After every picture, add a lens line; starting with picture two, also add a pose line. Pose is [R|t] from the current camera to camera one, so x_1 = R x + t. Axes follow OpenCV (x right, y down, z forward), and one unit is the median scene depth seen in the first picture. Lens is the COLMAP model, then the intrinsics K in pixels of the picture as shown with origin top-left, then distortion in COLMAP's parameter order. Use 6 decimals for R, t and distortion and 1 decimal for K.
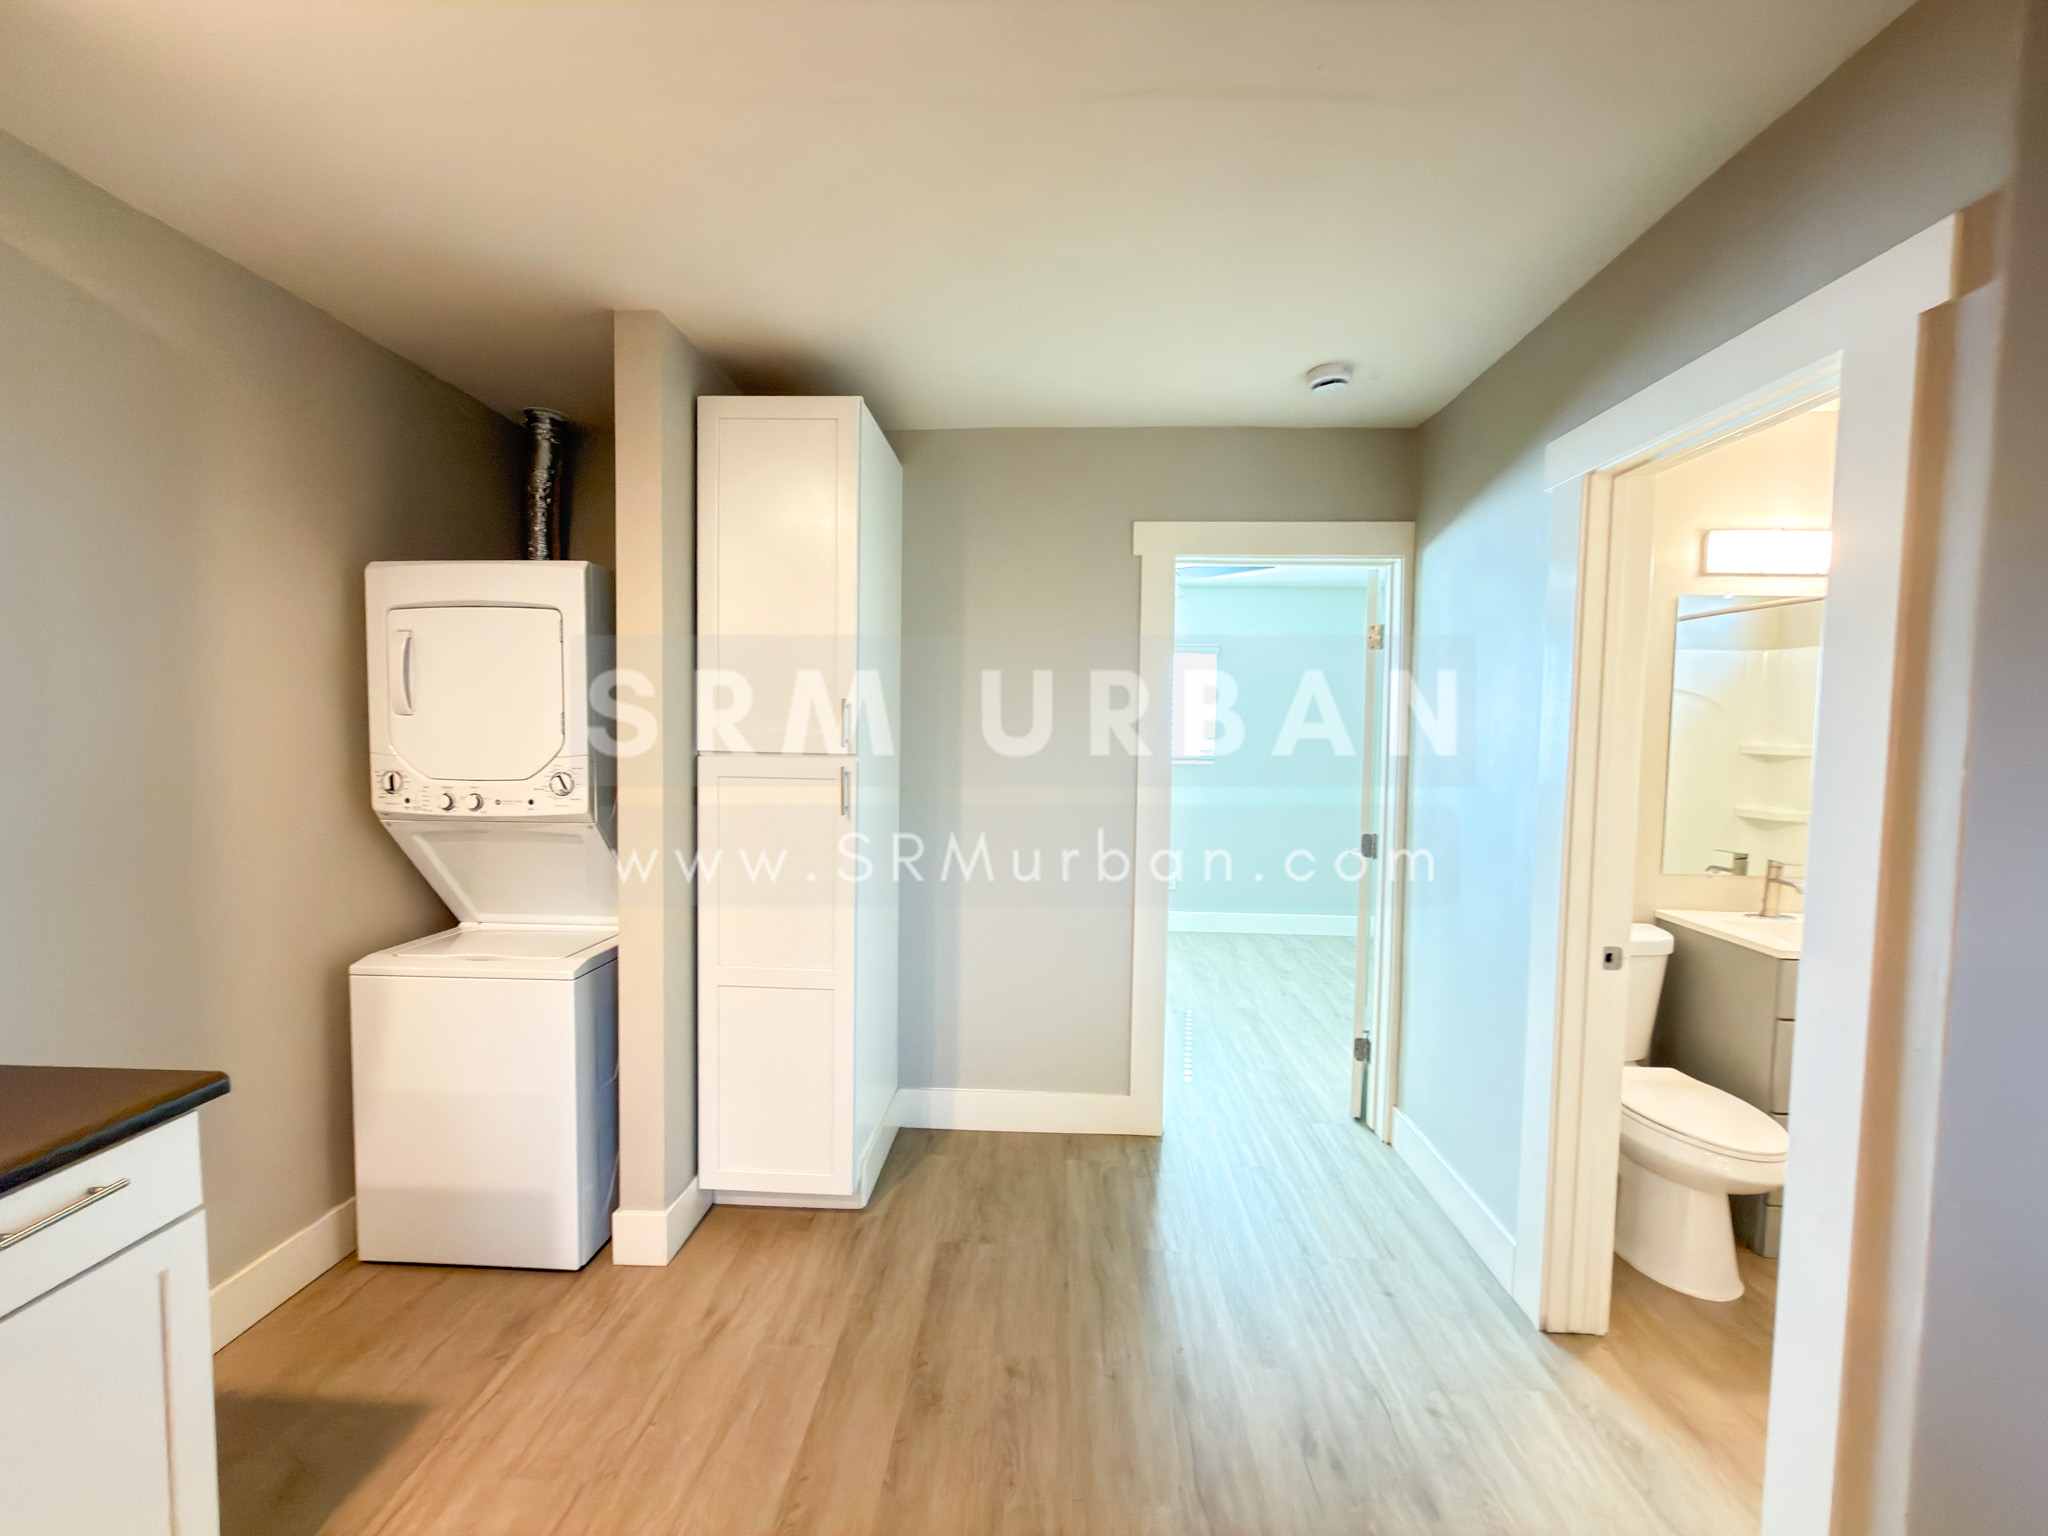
lens RADIAL K [[814.3, 0, 1024.0], [0, 814.3, 768.0], [0, 0, 1]] dist [0.001099, -0.000104]
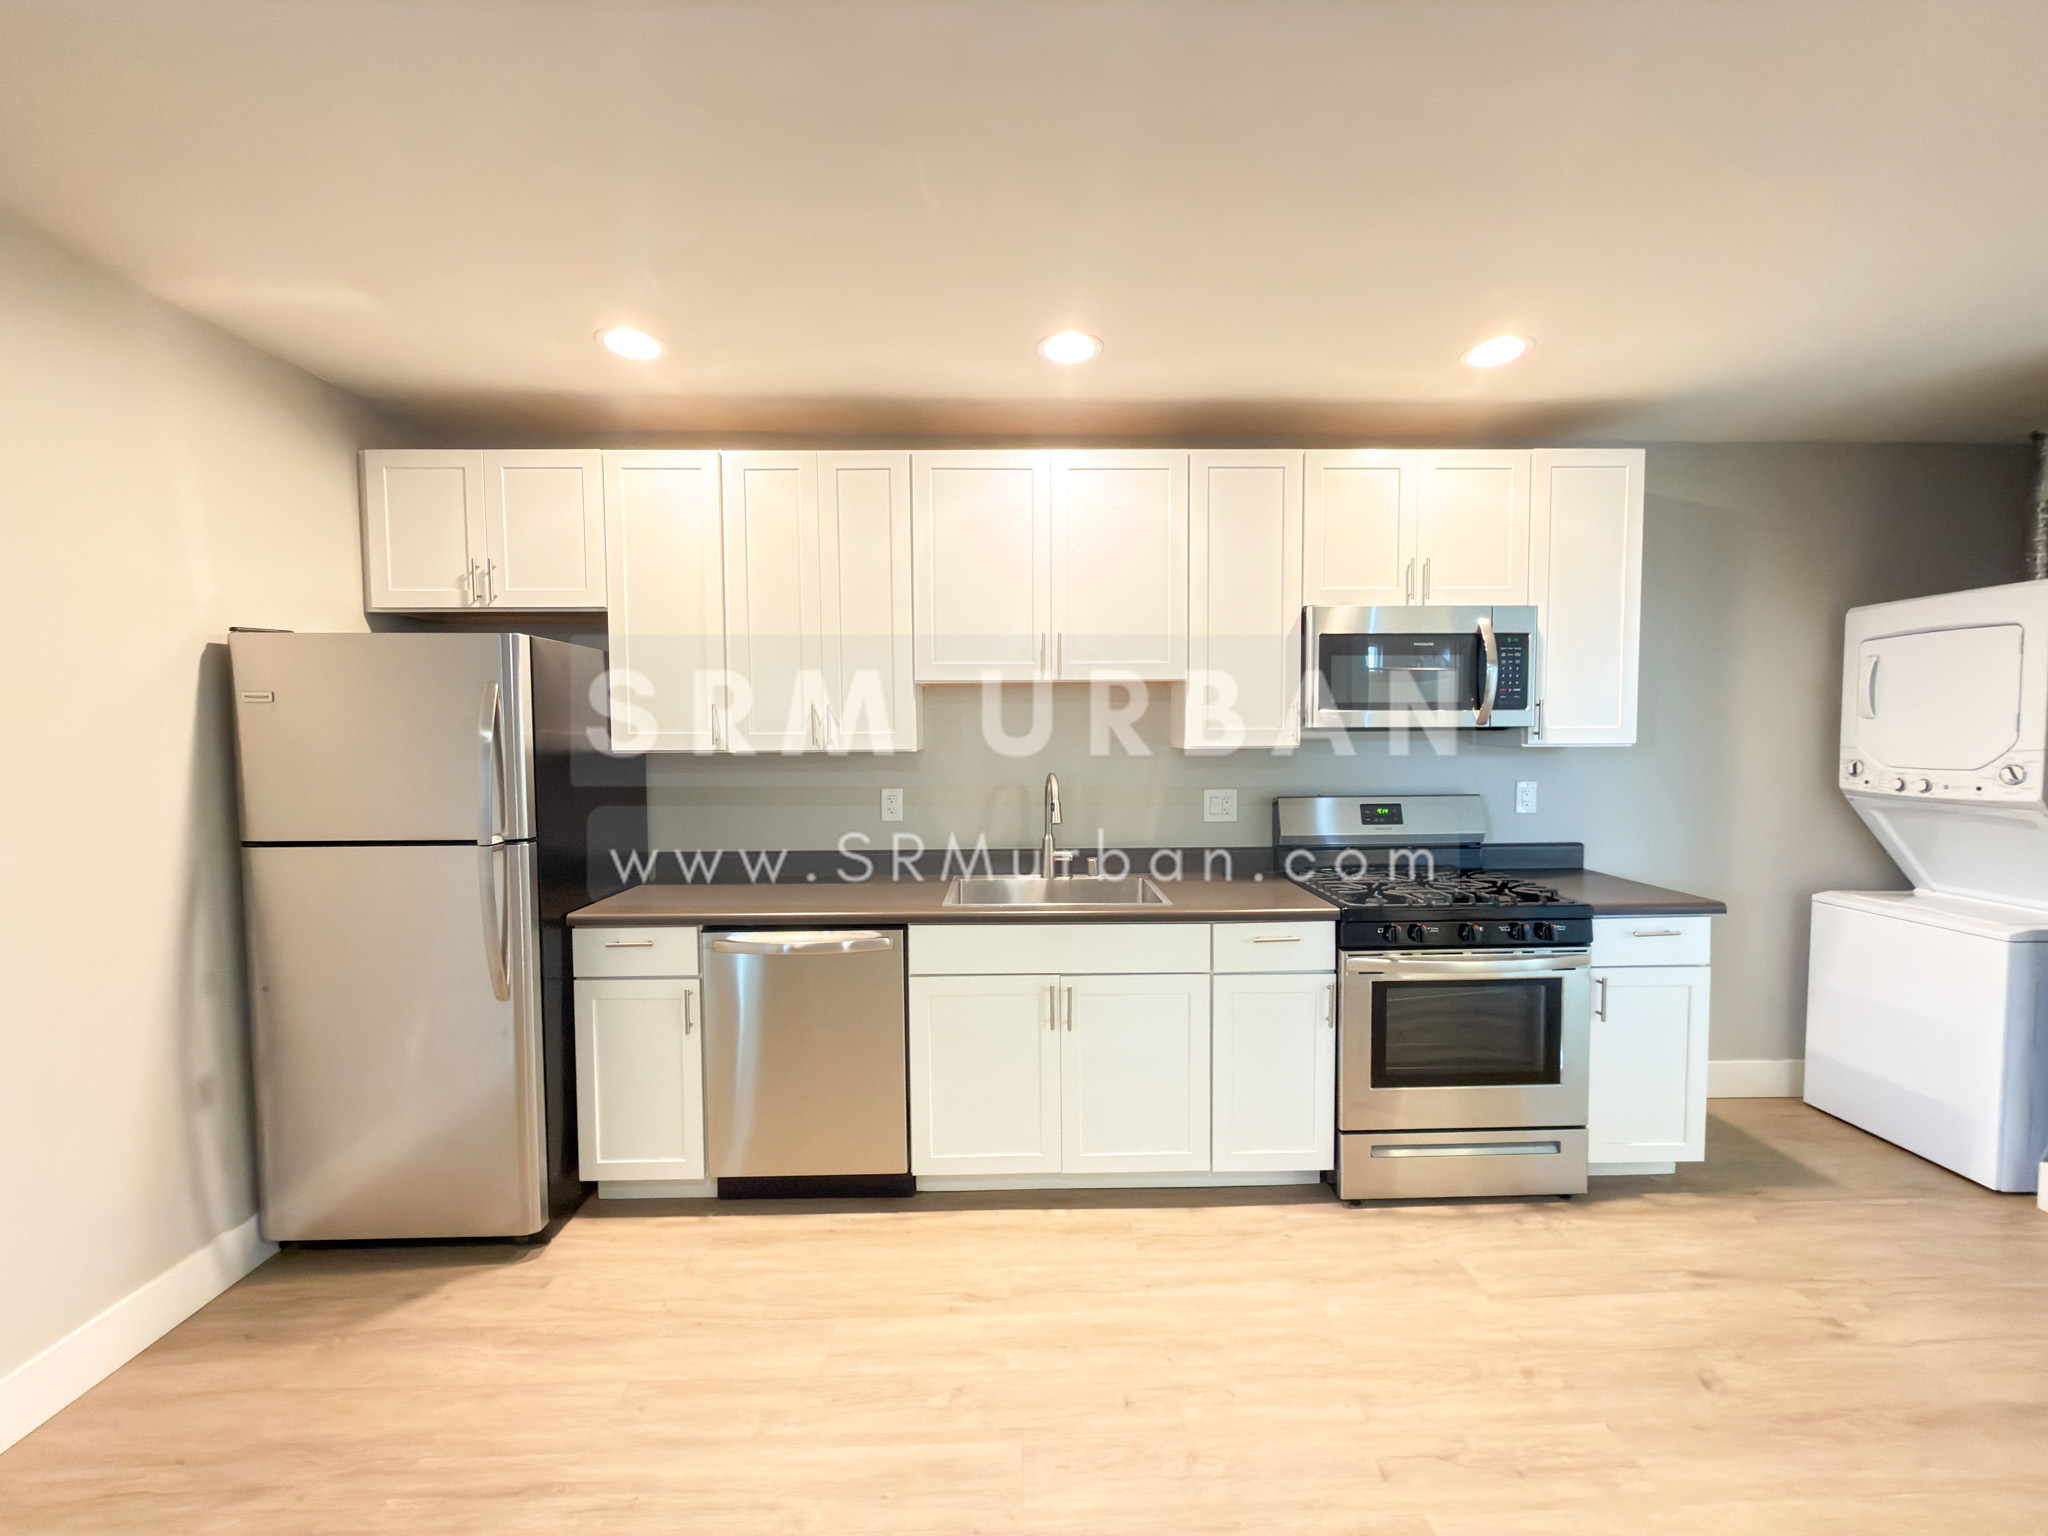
lens RADIAL K [[814.3, 0, 1024.0], [0, 814.3, 768.0], [0, 0, 1]] dist [0.001099, -0.000104]
pose [[0.066015, 0.036385, -0.997155, 0.494253], [-0.045266, 0.998415, 0.033434, 0.035036], [0.996791, 0.042930, 0.067557, -0.479495]]
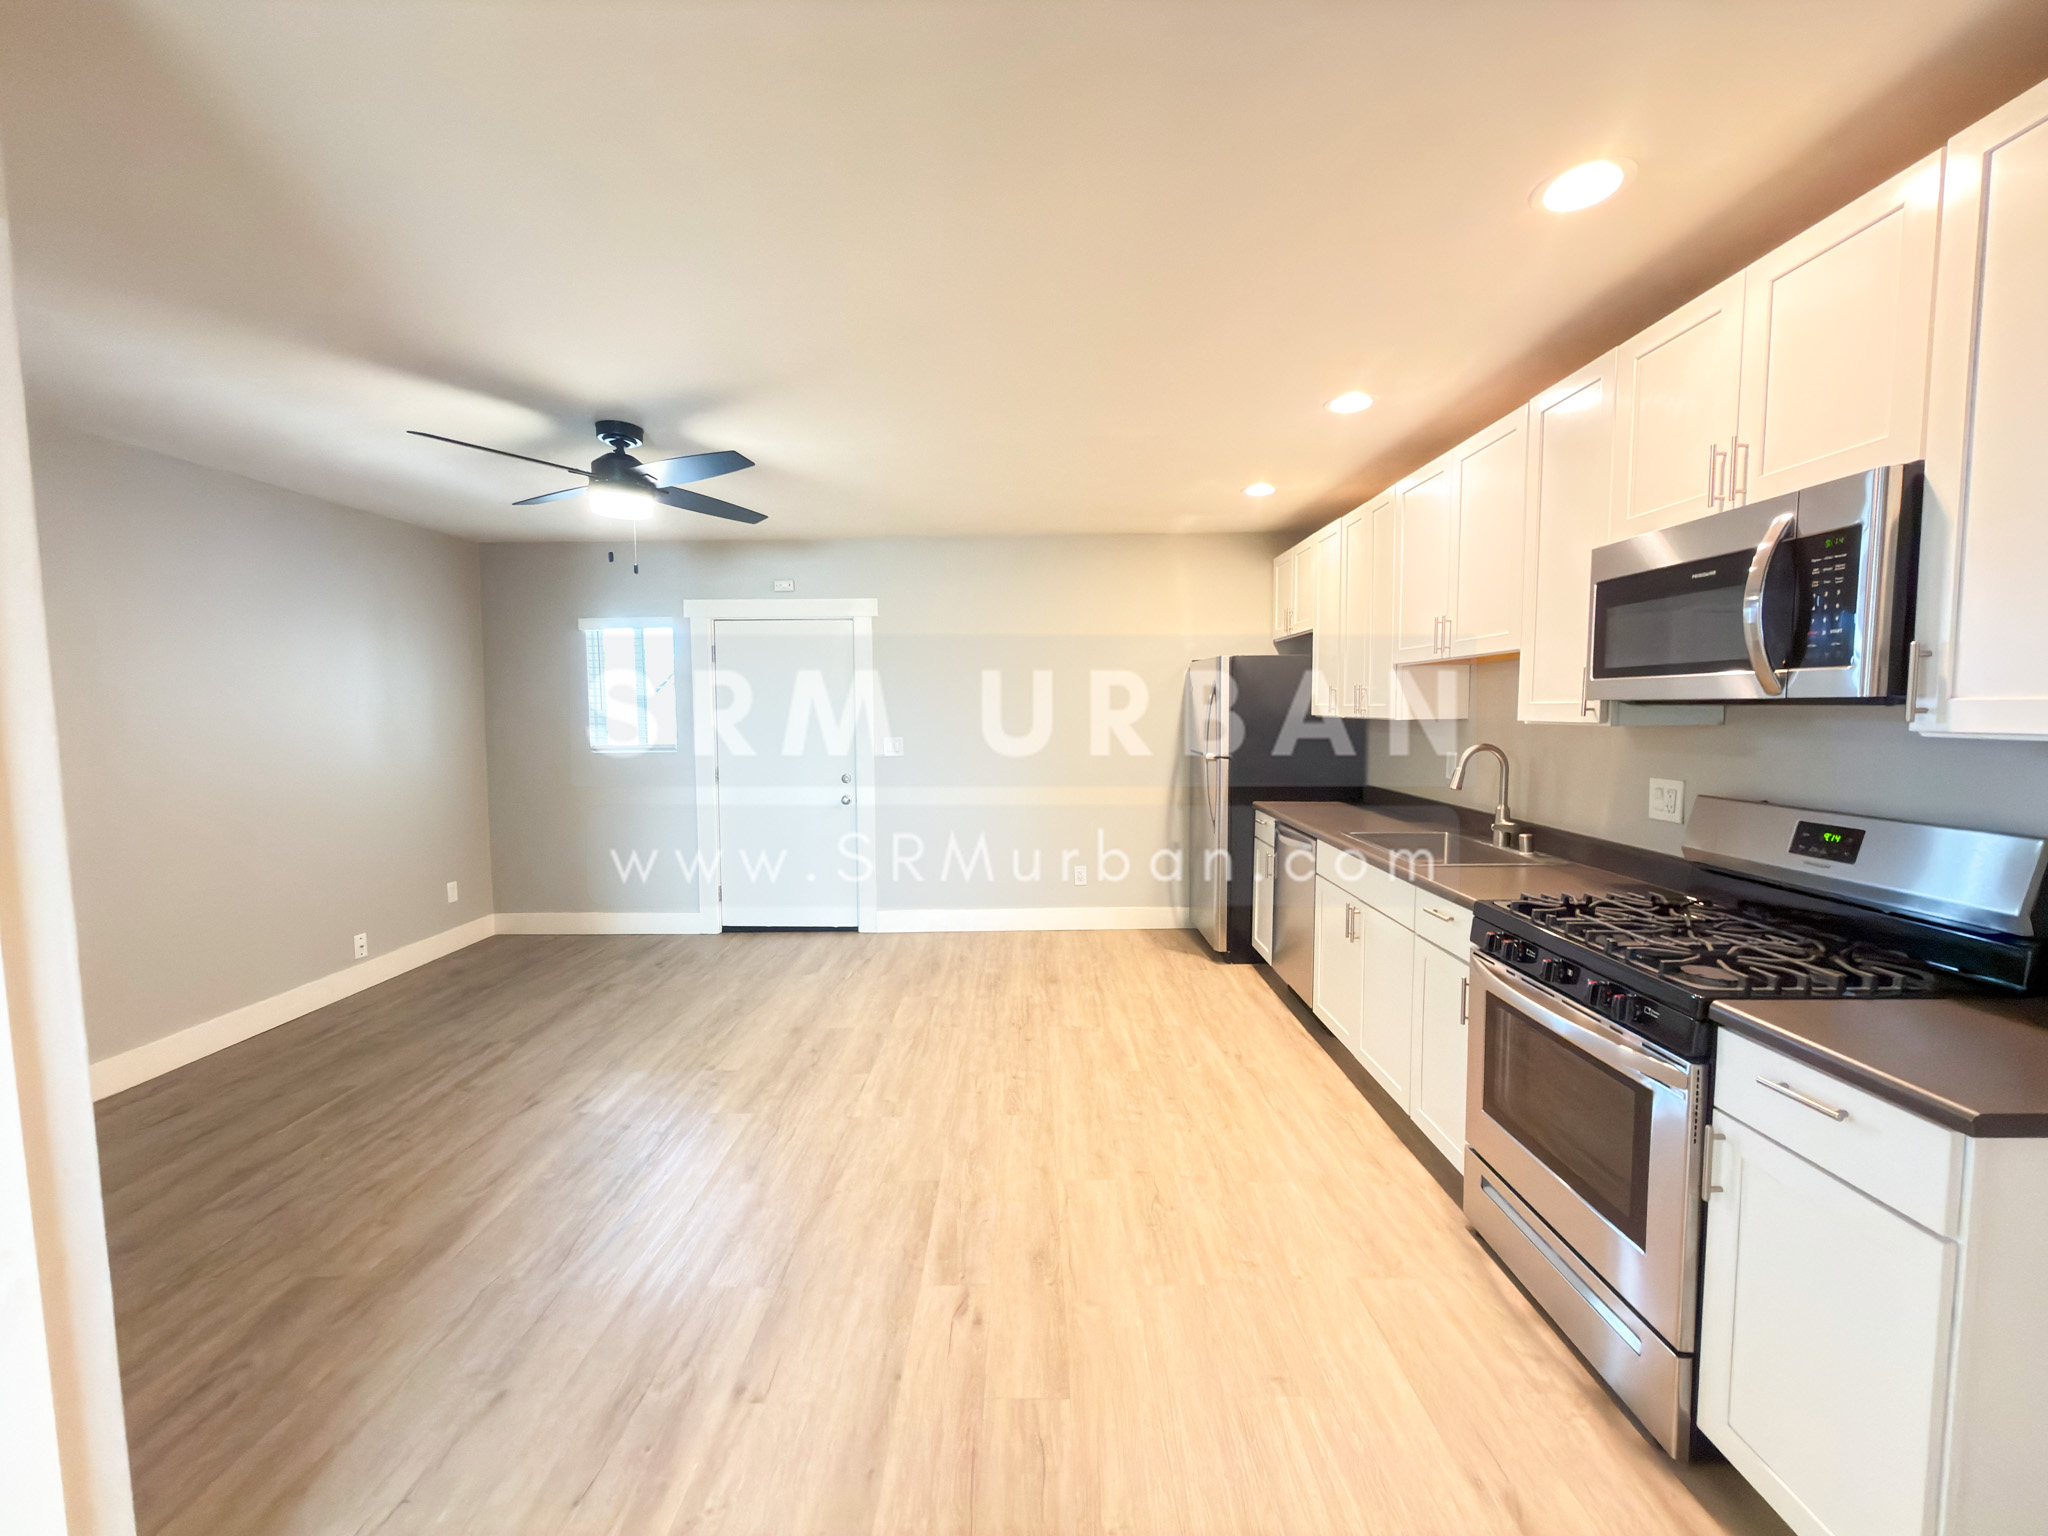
lens RADIAL K [[814.3, 0, 1024.0], [0, 814.3, 768.0], [0, 0, 1]] dist [0.001099, -0.000104]
pose [[-0.999324, -0.001705, -0.036737, 0.015113], [-0.006328, 0.992000, 0.126076, -0.043828], [0.036228, 0.126223, -0.991340, 1.012786]]
